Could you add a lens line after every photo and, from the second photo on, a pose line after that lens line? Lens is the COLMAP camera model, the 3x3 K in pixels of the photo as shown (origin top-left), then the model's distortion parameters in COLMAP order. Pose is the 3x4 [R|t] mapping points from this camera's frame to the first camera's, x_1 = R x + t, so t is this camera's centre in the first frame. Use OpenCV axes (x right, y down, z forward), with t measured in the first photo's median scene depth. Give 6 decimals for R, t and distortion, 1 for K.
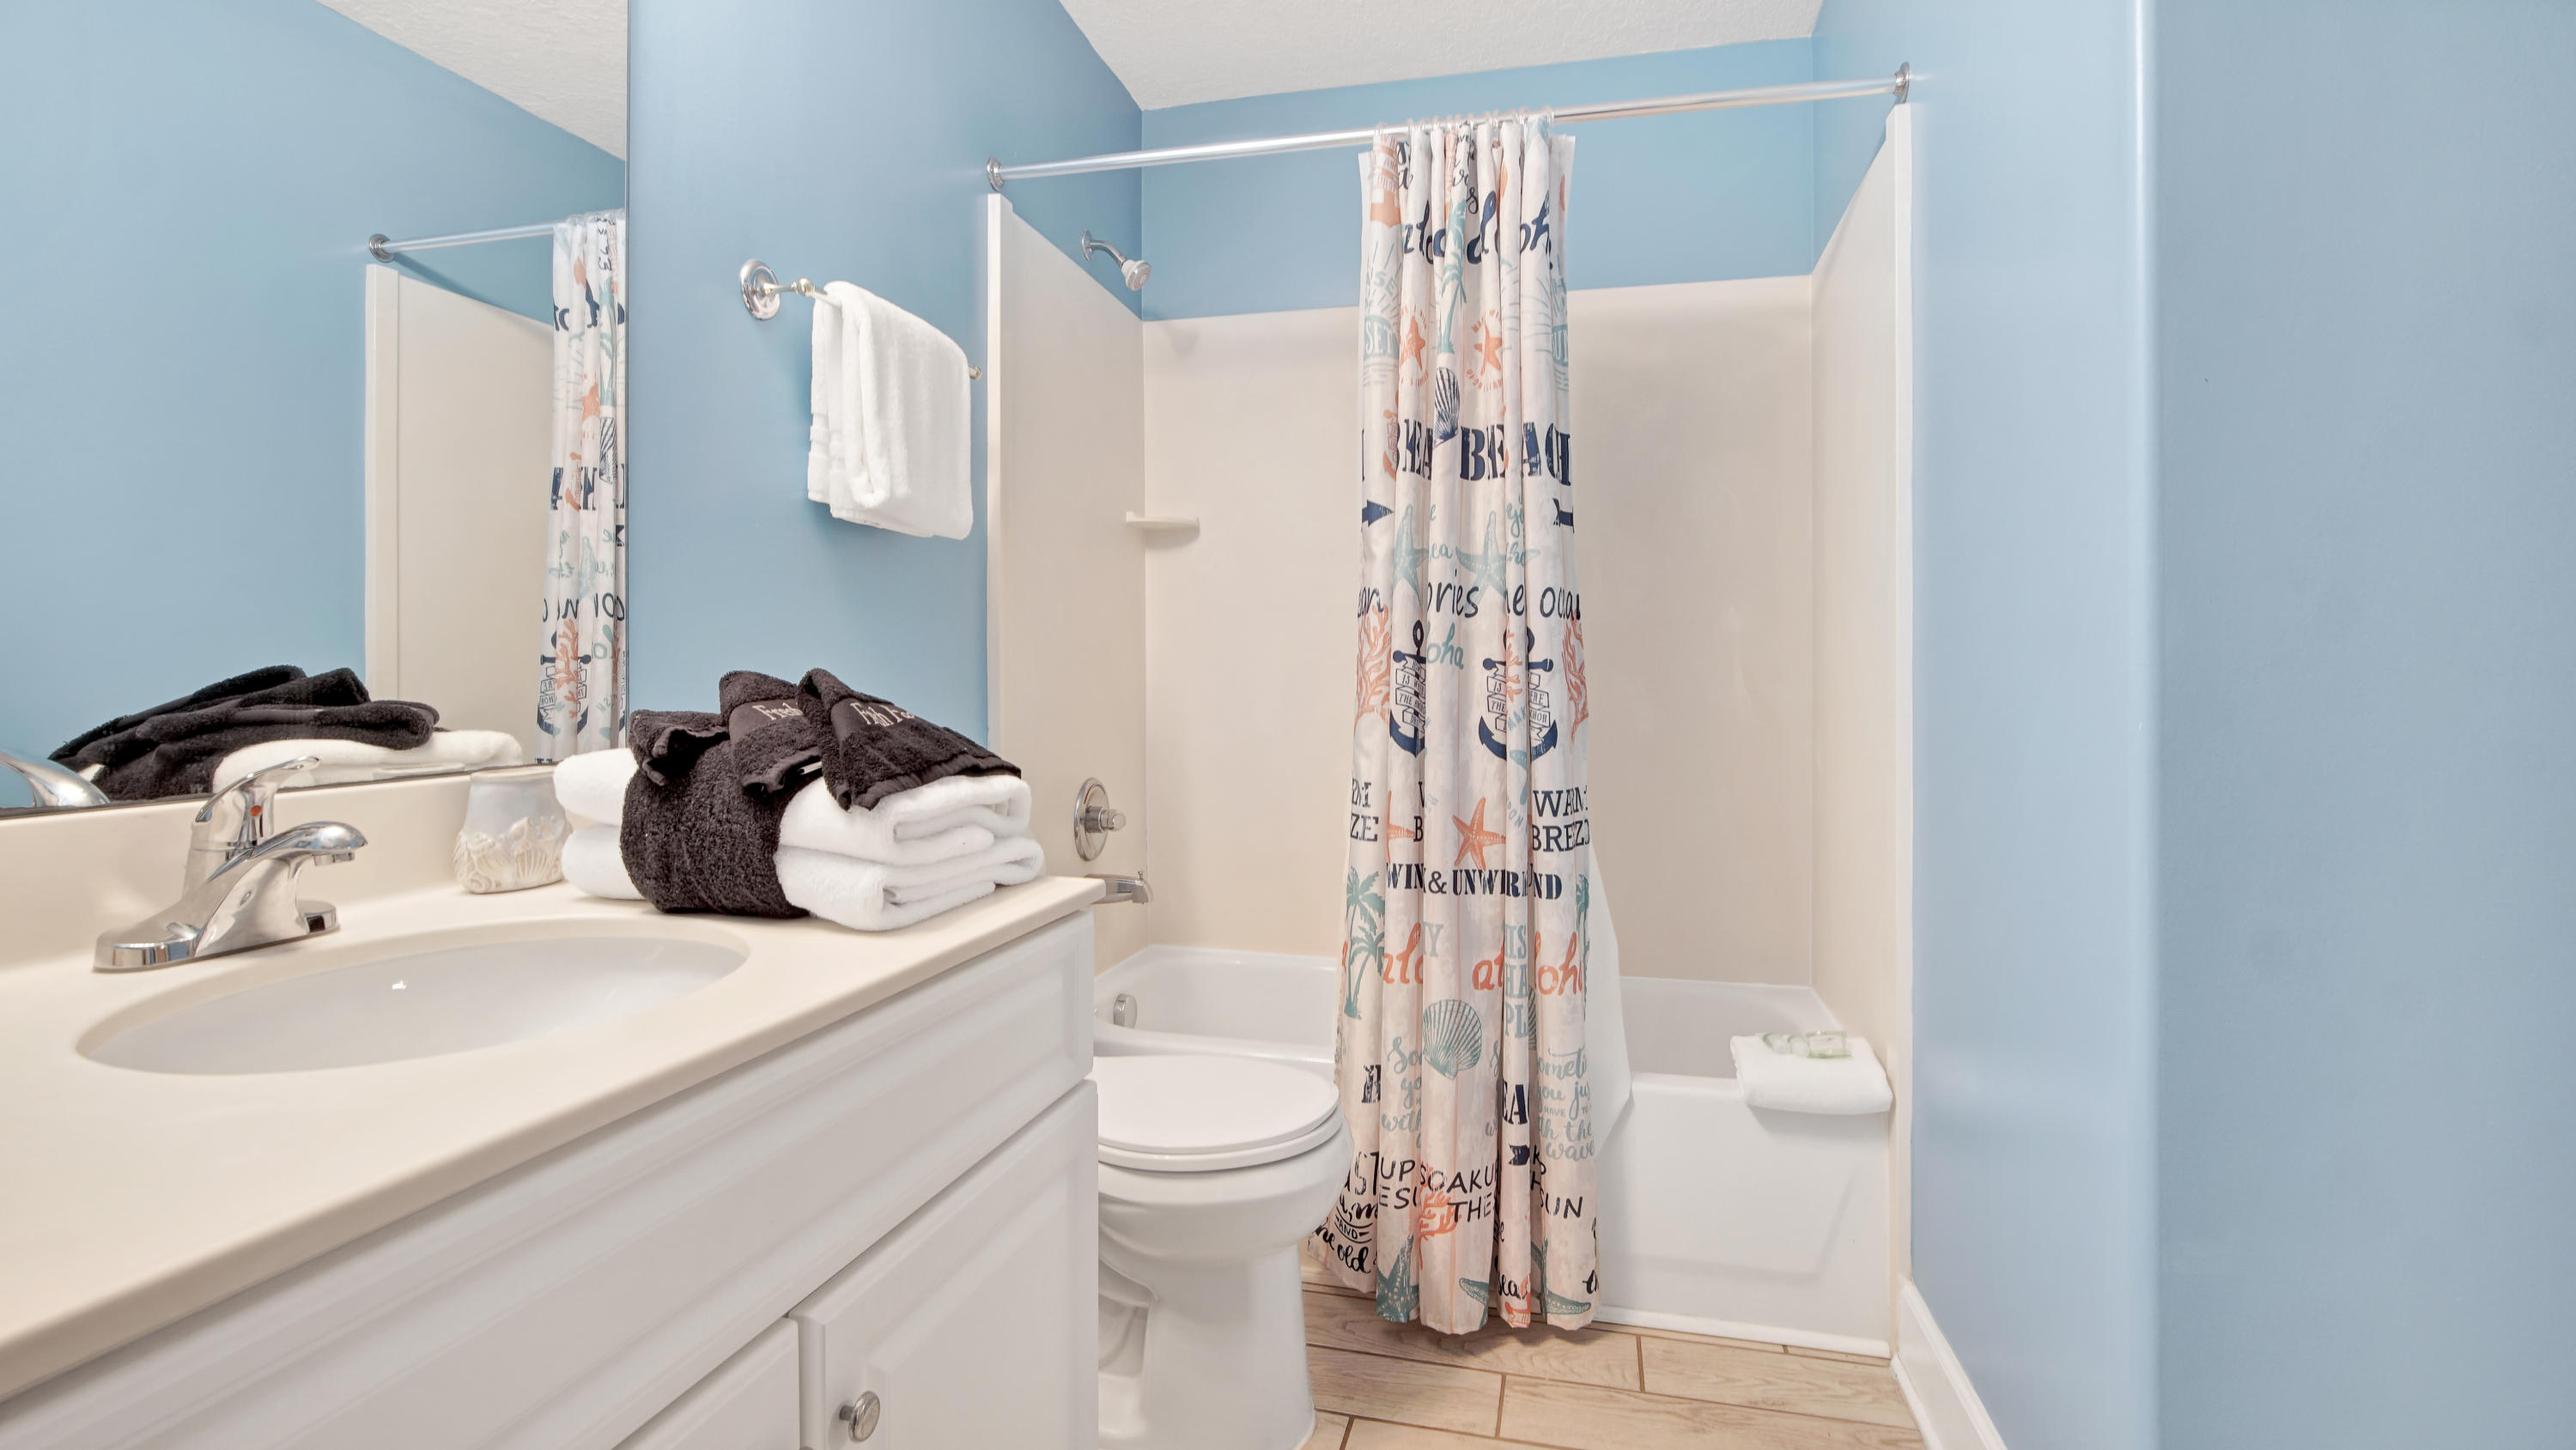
lens RADIAL K [[1211.9, 0, 1295.3], [0, 1211.9, 703.0], [0, 0, 1]] dist [-0.001989, 0.000455]
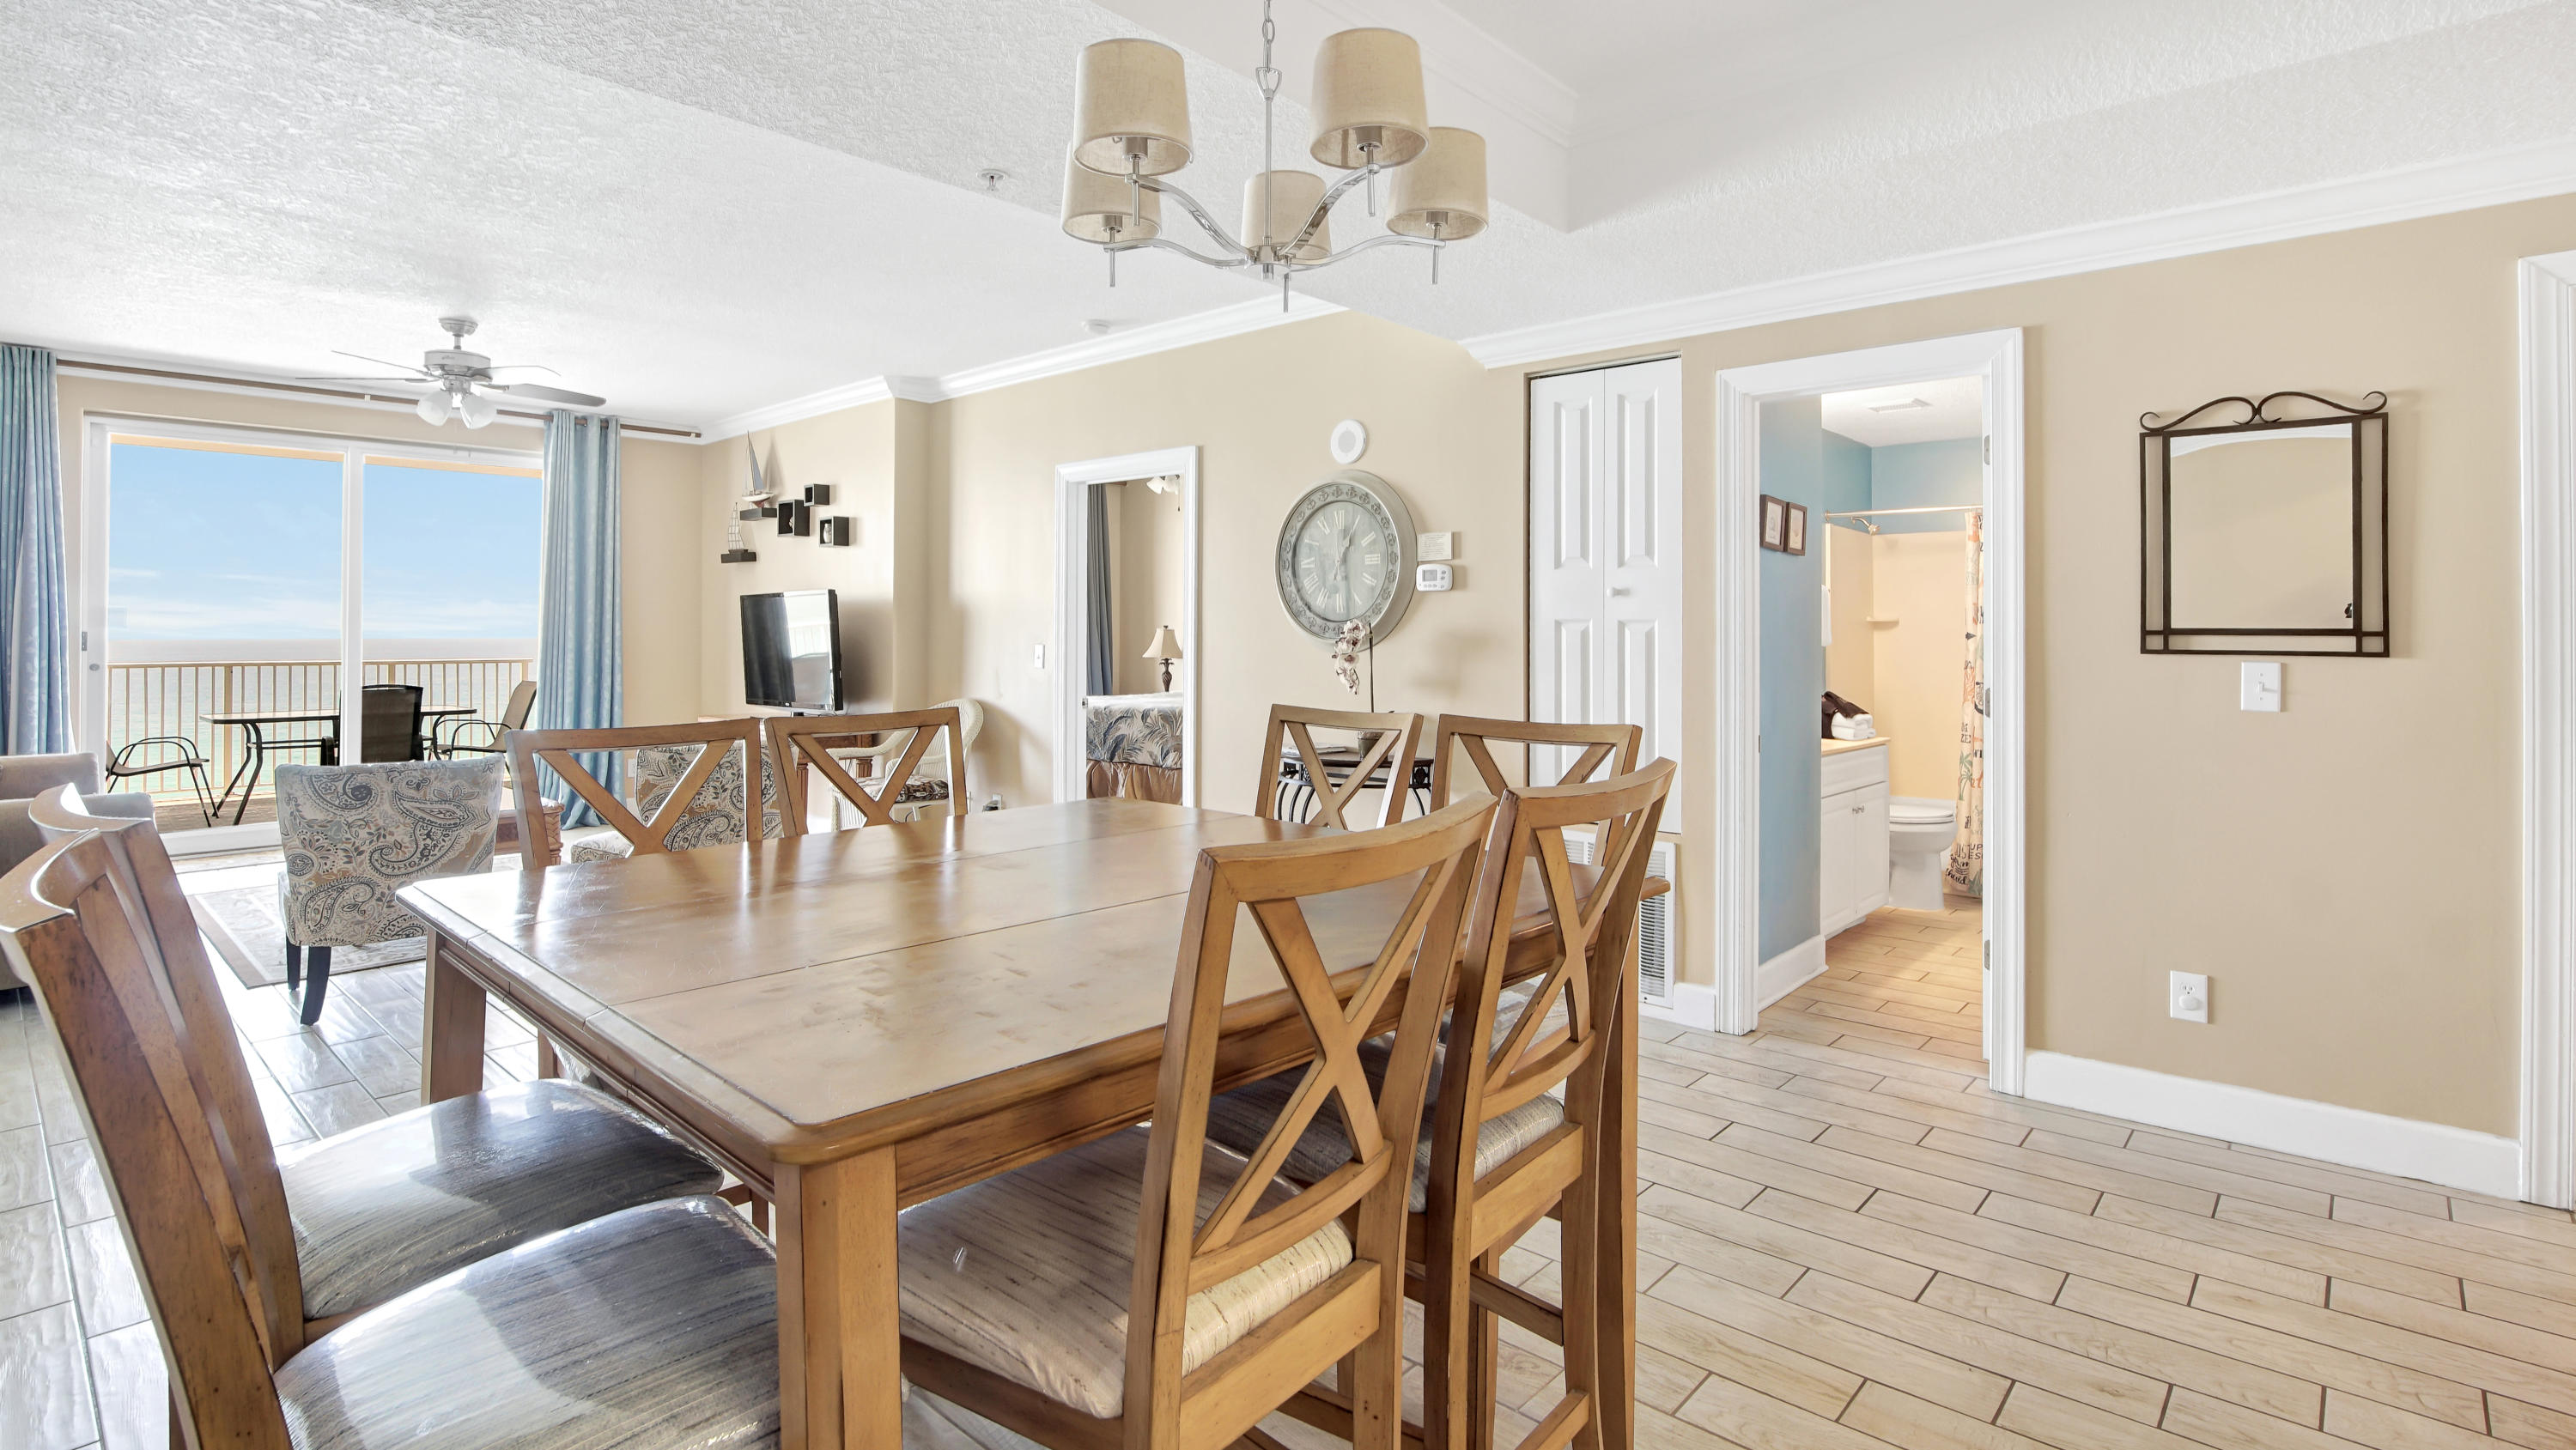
lens RADIAL K [[1253.8, 0, 1289.7], [0, 1253.8, 635.0], [0, 0, 1]] dist [-0.020706, 0.000061]
pose [[0.879664, -0.001010, -0.475594, 0.052078], [-0.014861, 0.999451, -0.029608, -0.041491], [0.475363, 0.033113, 0.879166, -2.608318]]
